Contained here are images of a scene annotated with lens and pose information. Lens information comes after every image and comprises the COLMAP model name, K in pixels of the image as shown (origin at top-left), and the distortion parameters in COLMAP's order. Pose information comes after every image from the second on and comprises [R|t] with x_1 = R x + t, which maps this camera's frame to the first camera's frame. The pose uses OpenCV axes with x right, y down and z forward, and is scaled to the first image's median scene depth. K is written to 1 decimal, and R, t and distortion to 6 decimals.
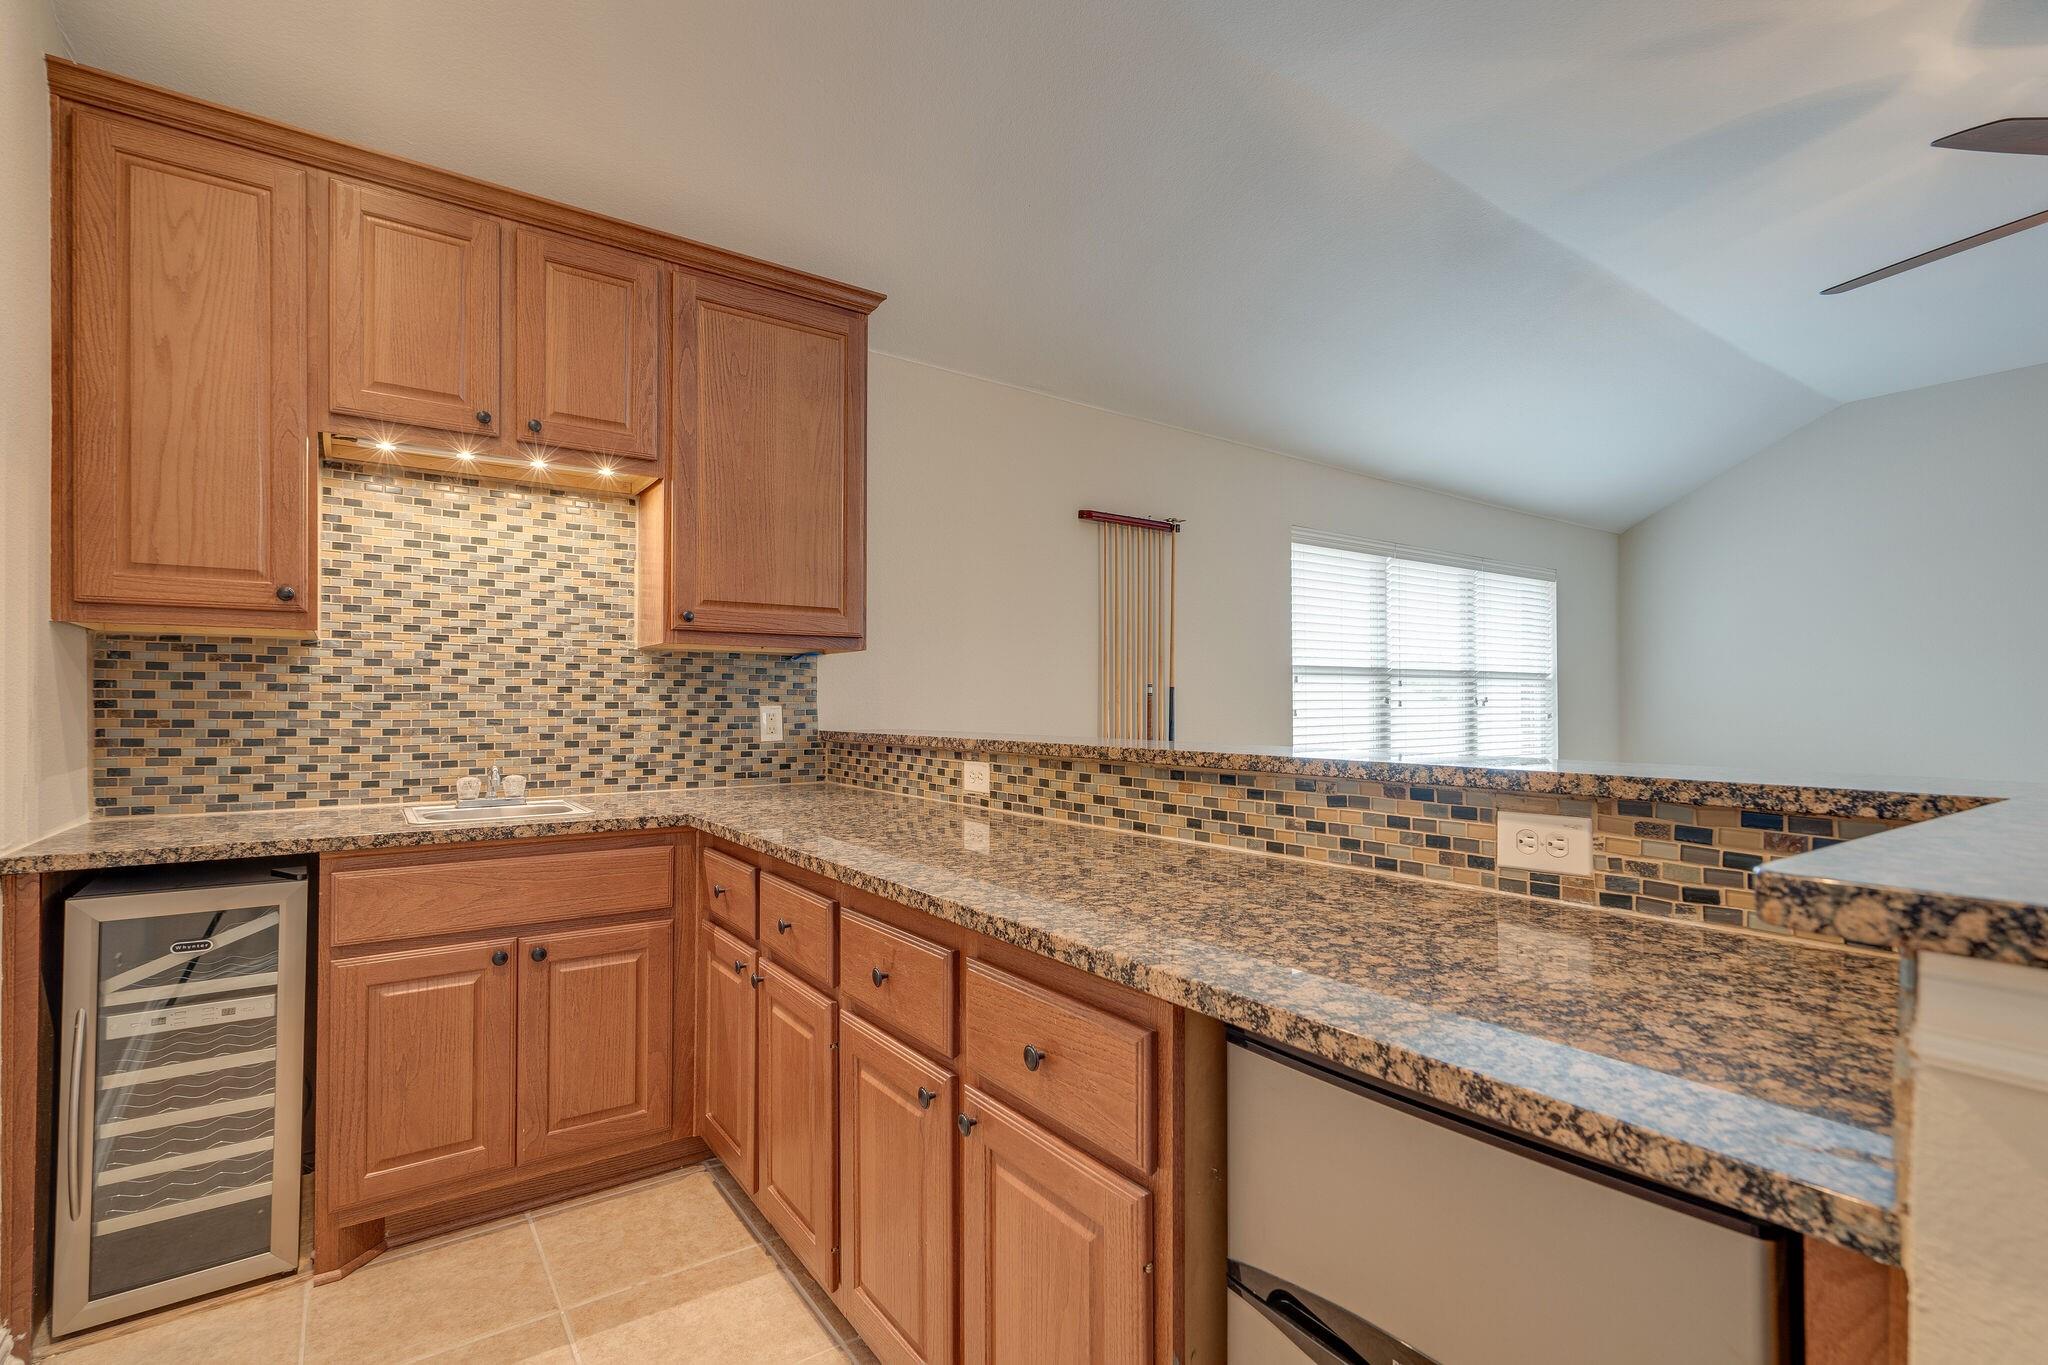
lens RADIAL K [[935.2, 0, 1032.5], [0, 935.2, 693.5], [0, 0, 1]] dist [0.004131, -0.000431]
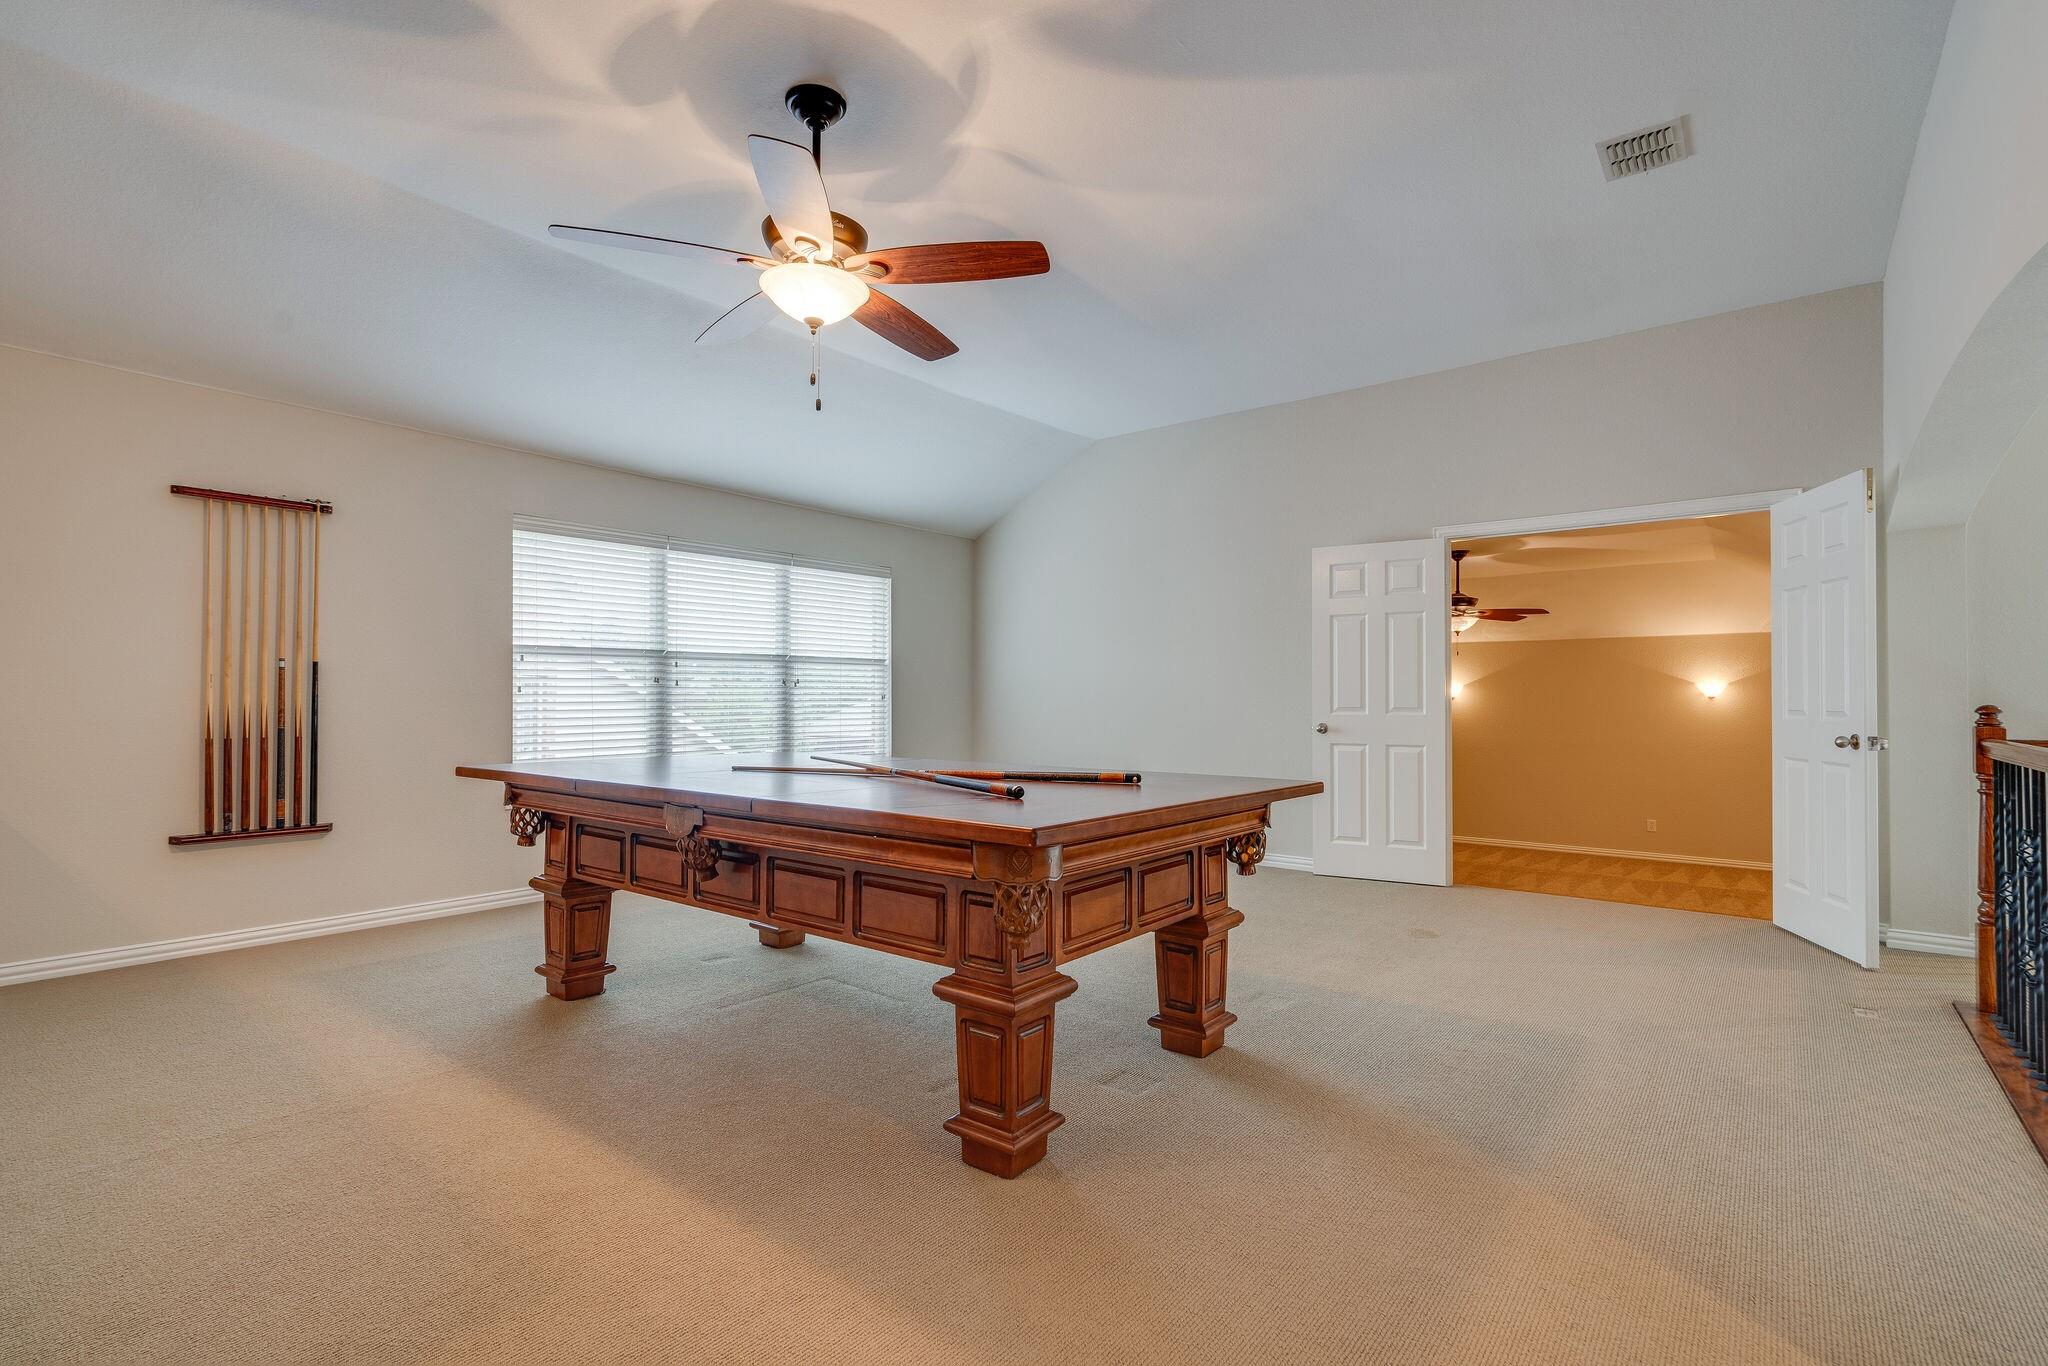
lens RADIAL K [[935.2, 0, 1015.0], [0, 935.2, 684.6], [0, 0, 1]] dist [0.004131, -0.000431]
pose [[0.964976, 0.003243, 0.262317, 0.487557], [-0.002793, 0.999994, -0.002090, 0.013802], [-0.262322, 0.001284, 0.964980, -0.160898]]
